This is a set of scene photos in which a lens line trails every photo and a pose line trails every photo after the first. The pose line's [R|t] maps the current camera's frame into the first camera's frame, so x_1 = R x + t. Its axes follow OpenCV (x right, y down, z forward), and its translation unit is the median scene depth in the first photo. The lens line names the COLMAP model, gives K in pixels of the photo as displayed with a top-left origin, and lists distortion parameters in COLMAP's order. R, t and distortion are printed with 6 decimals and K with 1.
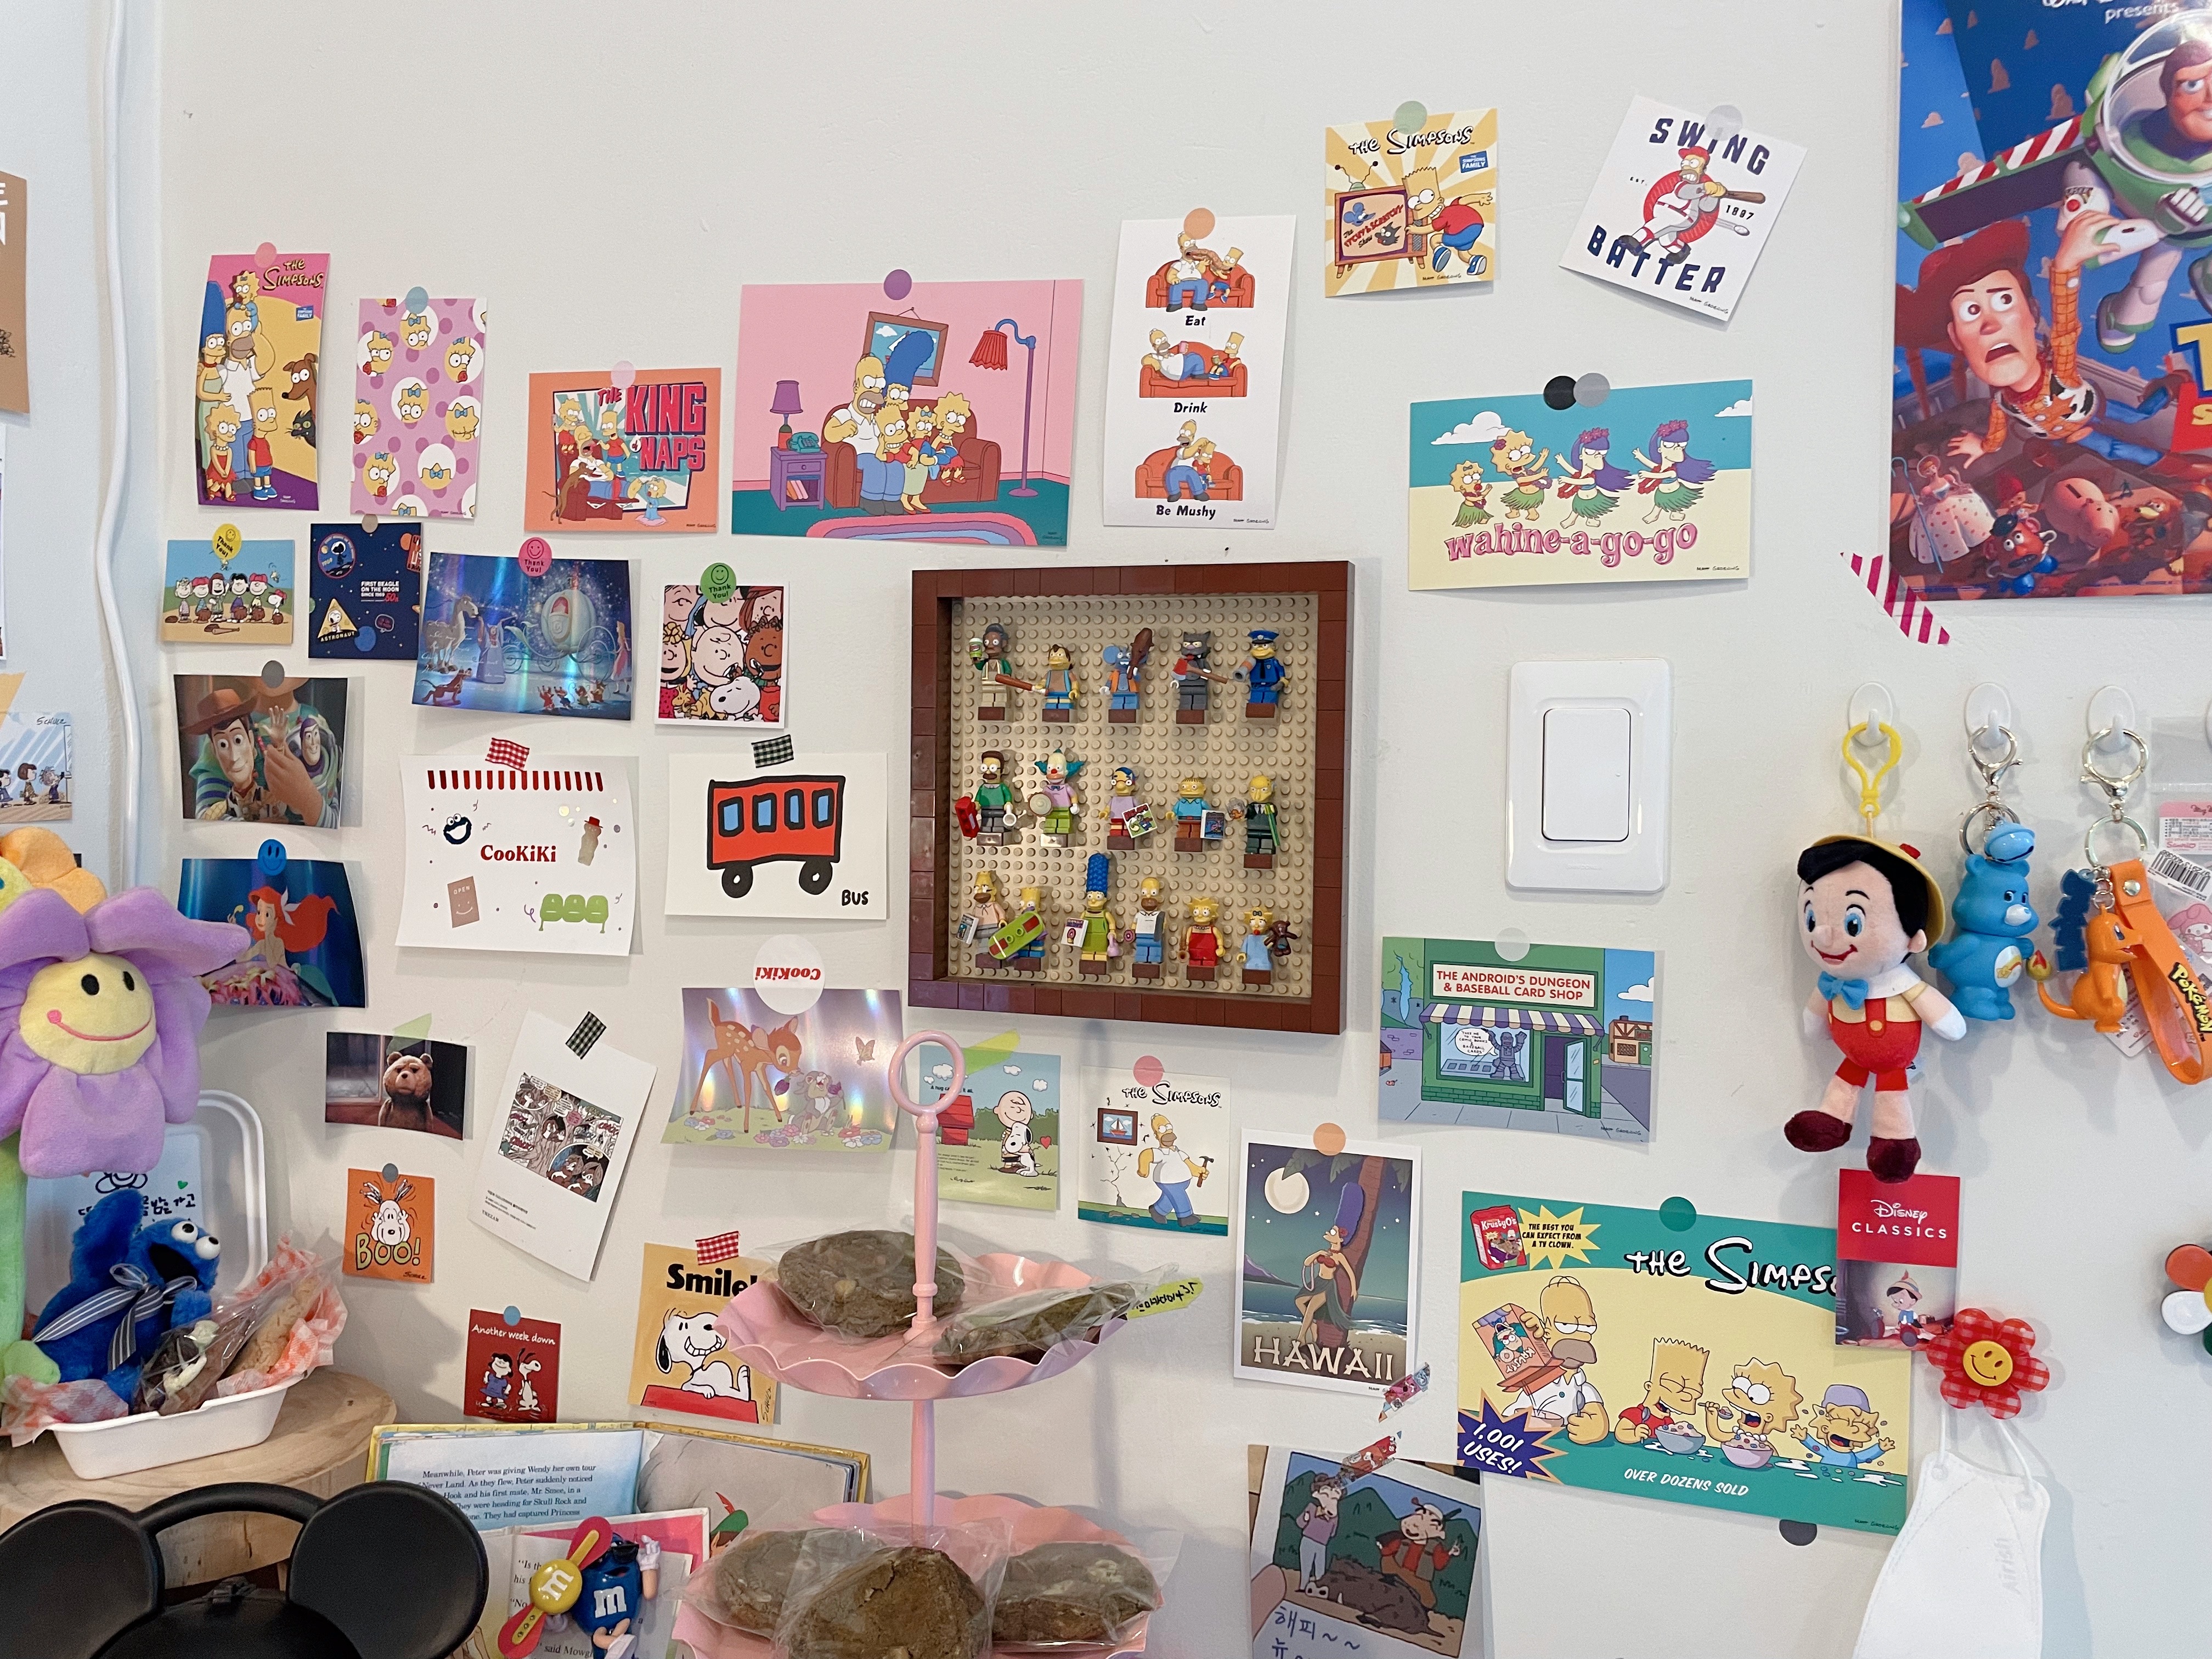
lens RADIAL K [[1658.3, 0, 1106.0], [0, 1658.3, 829.5], [0, 0, 1]] dist [0.071561, -0.096895]
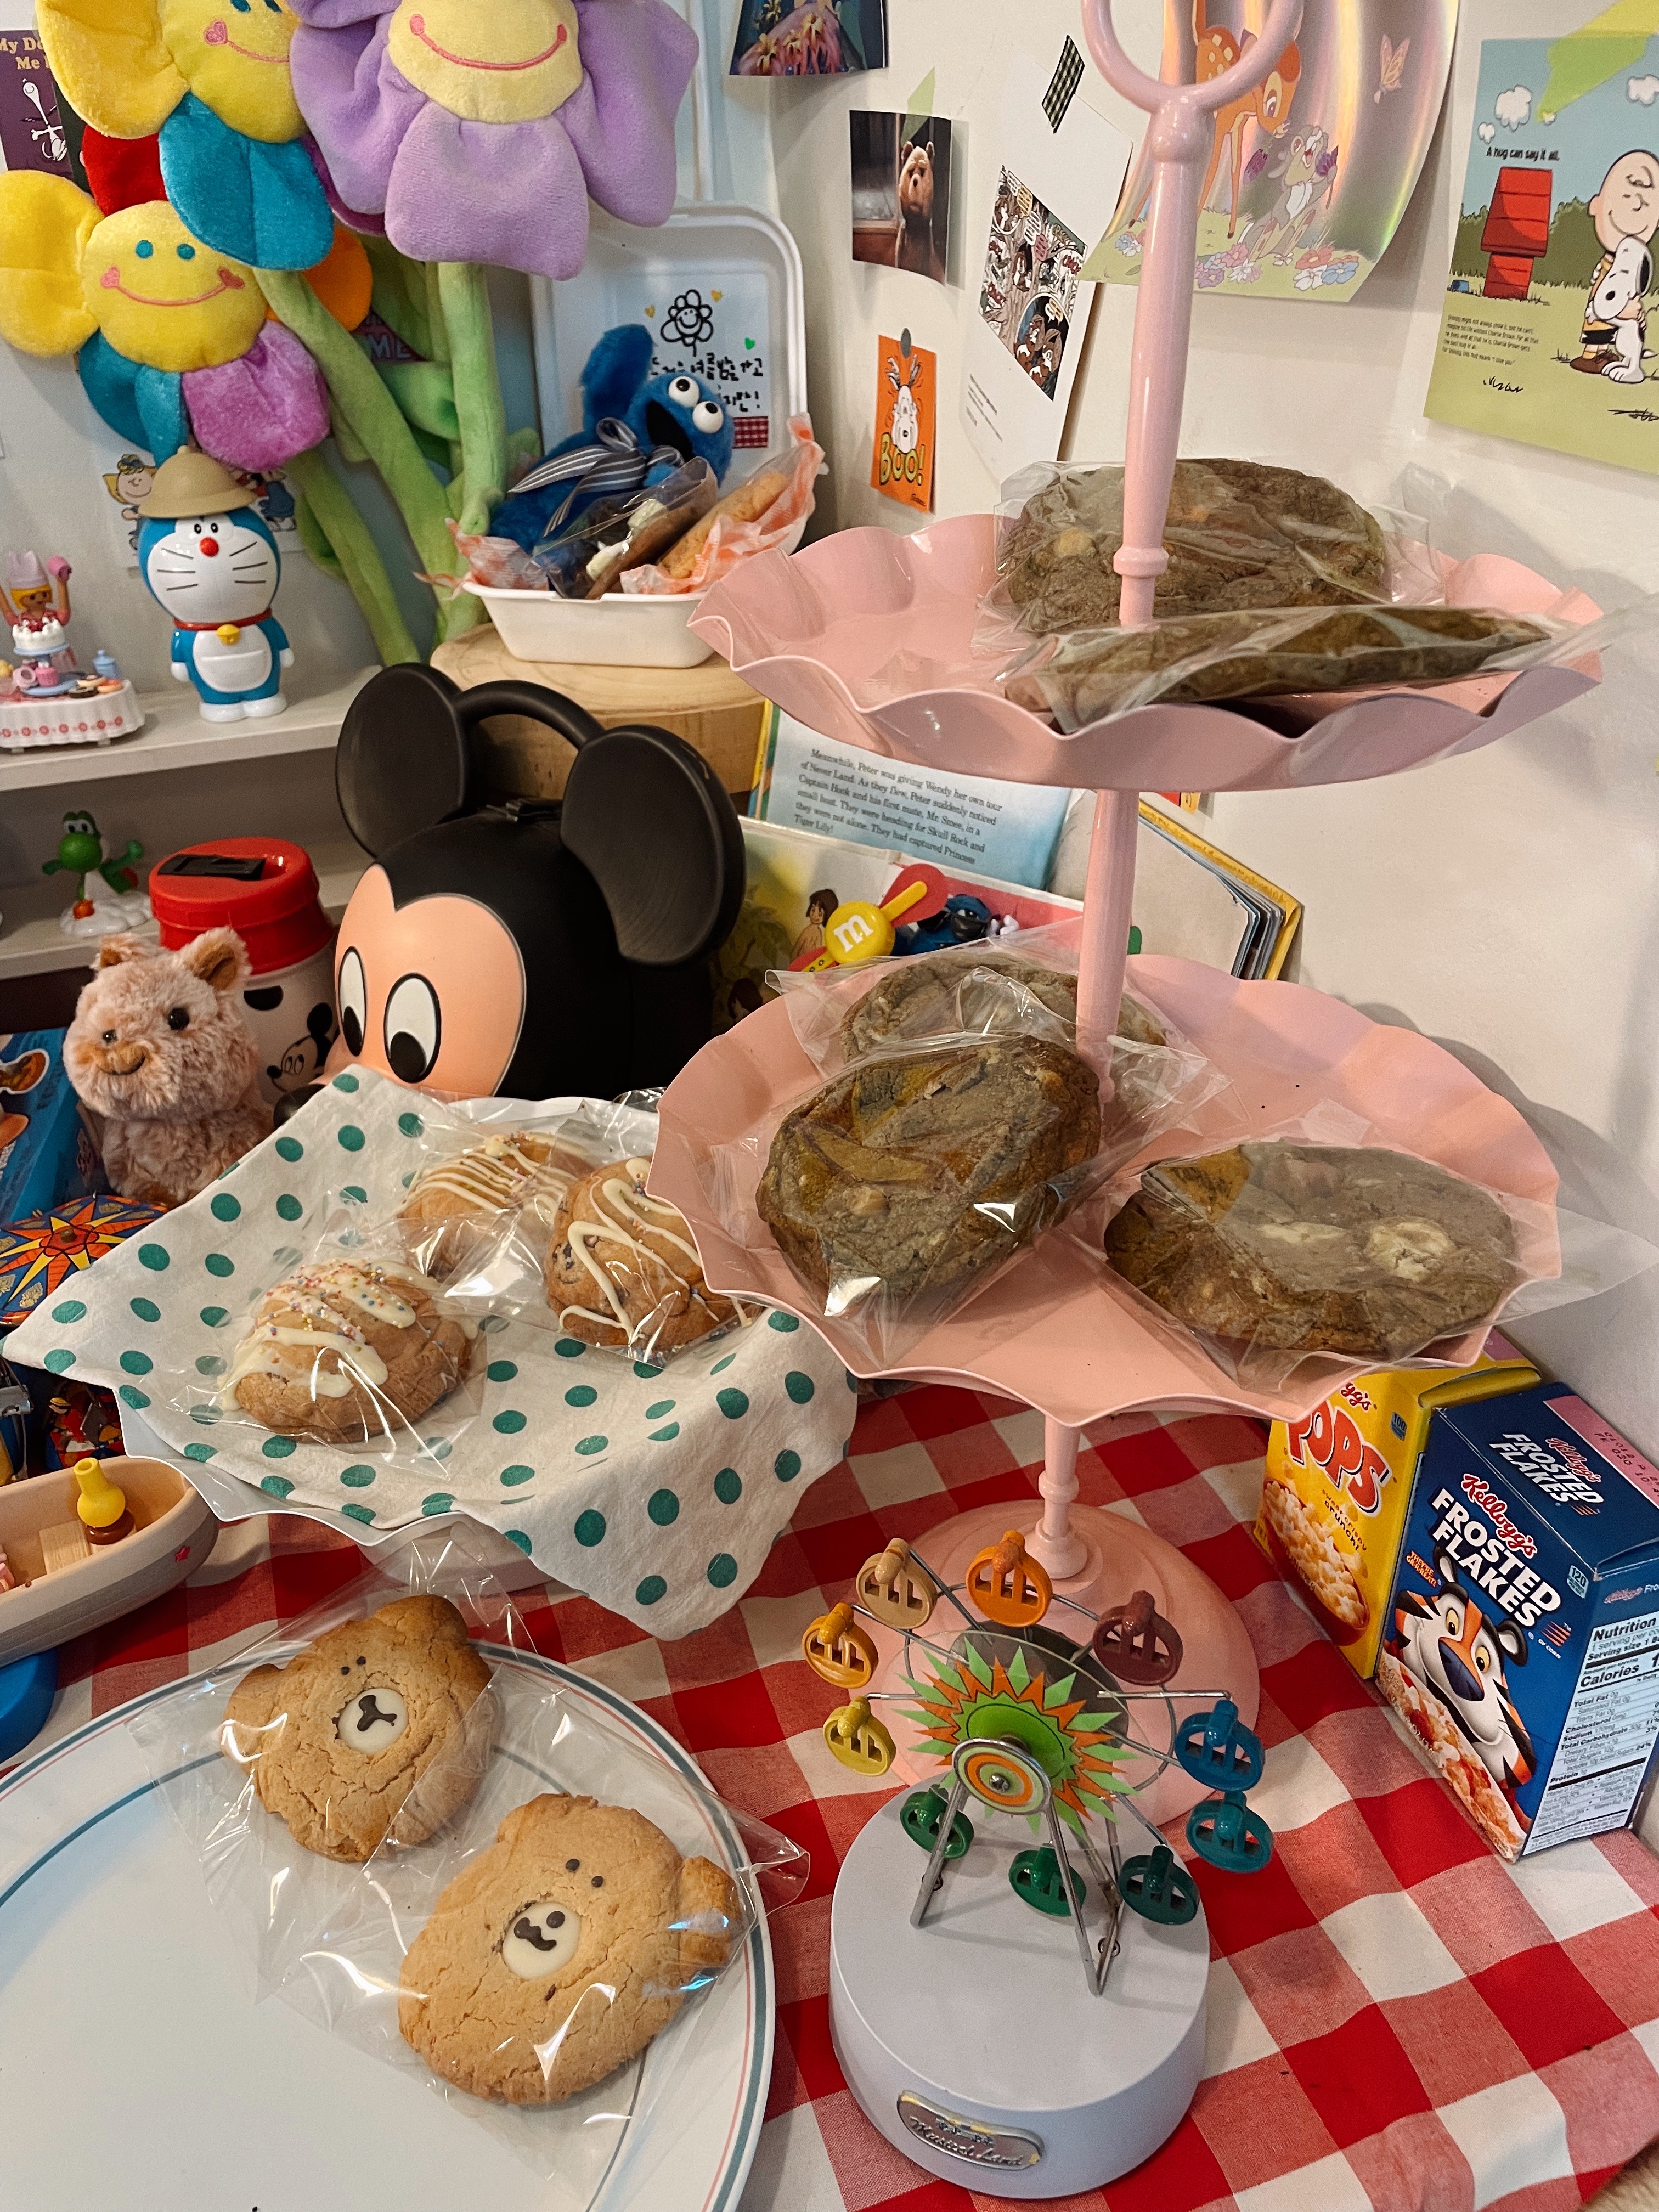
lens RADIAL K [[1674.2, 0, 822.6], [0, 1674.2, 1105.6], [0, 0, 1]] dist [0.083315, -0.112571]
pose [[0.619306, 0.379400, -0.687398, 0.171608], [0.001933, 0.874760, 0.484553, 0.147654], [0.785147, -0.301416, 0.541010, 0.517625]]
